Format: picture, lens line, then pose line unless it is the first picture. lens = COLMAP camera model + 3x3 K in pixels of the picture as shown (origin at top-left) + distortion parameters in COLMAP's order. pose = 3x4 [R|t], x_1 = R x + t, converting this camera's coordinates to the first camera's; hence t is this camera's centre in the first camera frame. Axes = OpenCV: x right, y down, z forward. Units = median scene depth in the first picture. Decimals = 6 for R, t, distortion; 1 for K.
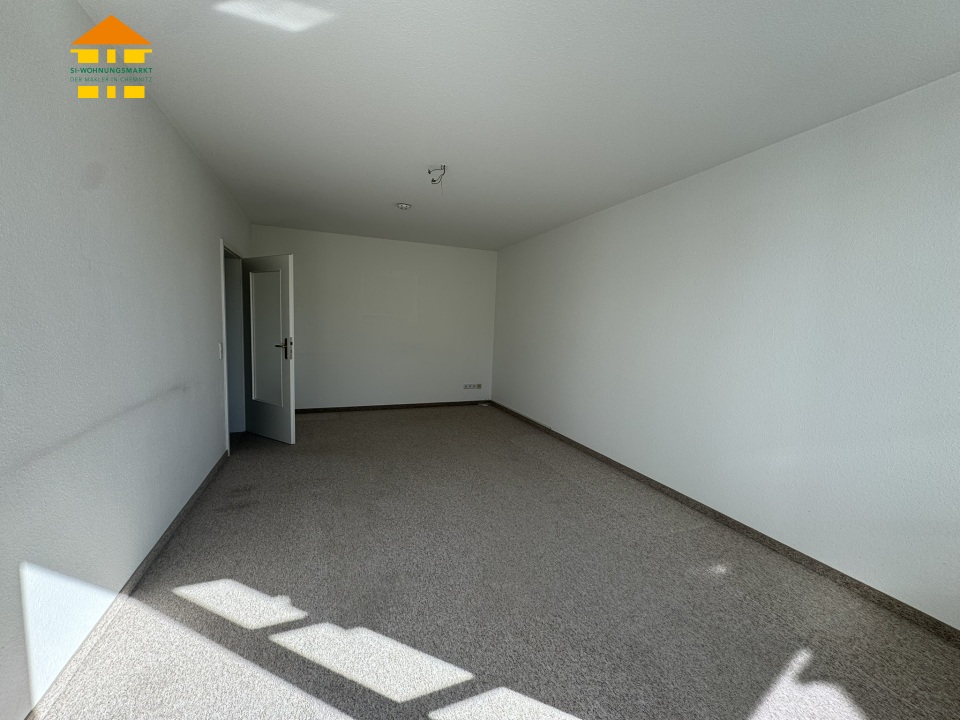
lens RADIAL K [[375.5, 0, 479.0], [0, 375.5, 357.6], [0, 0, 1]] dist [0.000244, -0.000112]
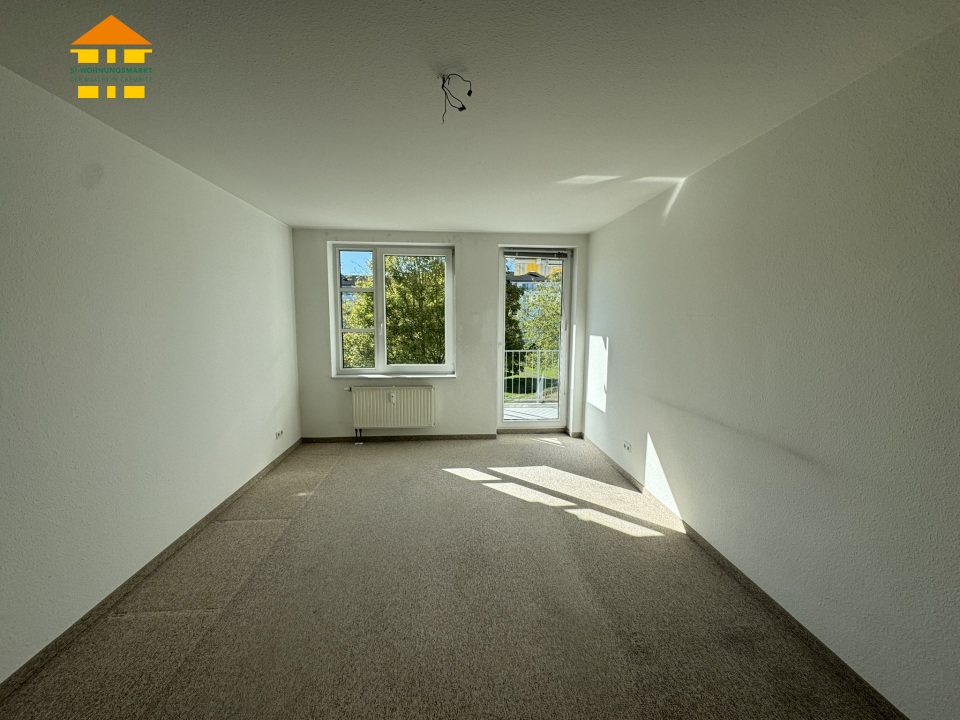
lens RADIAL K [[375.5, 0, 479.0], [0, 375.5, 357.6], [0, 0, 1]] dist [0.000244, -0.000112]
pose [[-0.952388, -0.076485, 0.295140, -0.571263], [-0.014696, 0.978414, 0.206133, -0.384396], [-0.304536, 0.191981, -0.932953, 2.728865]]
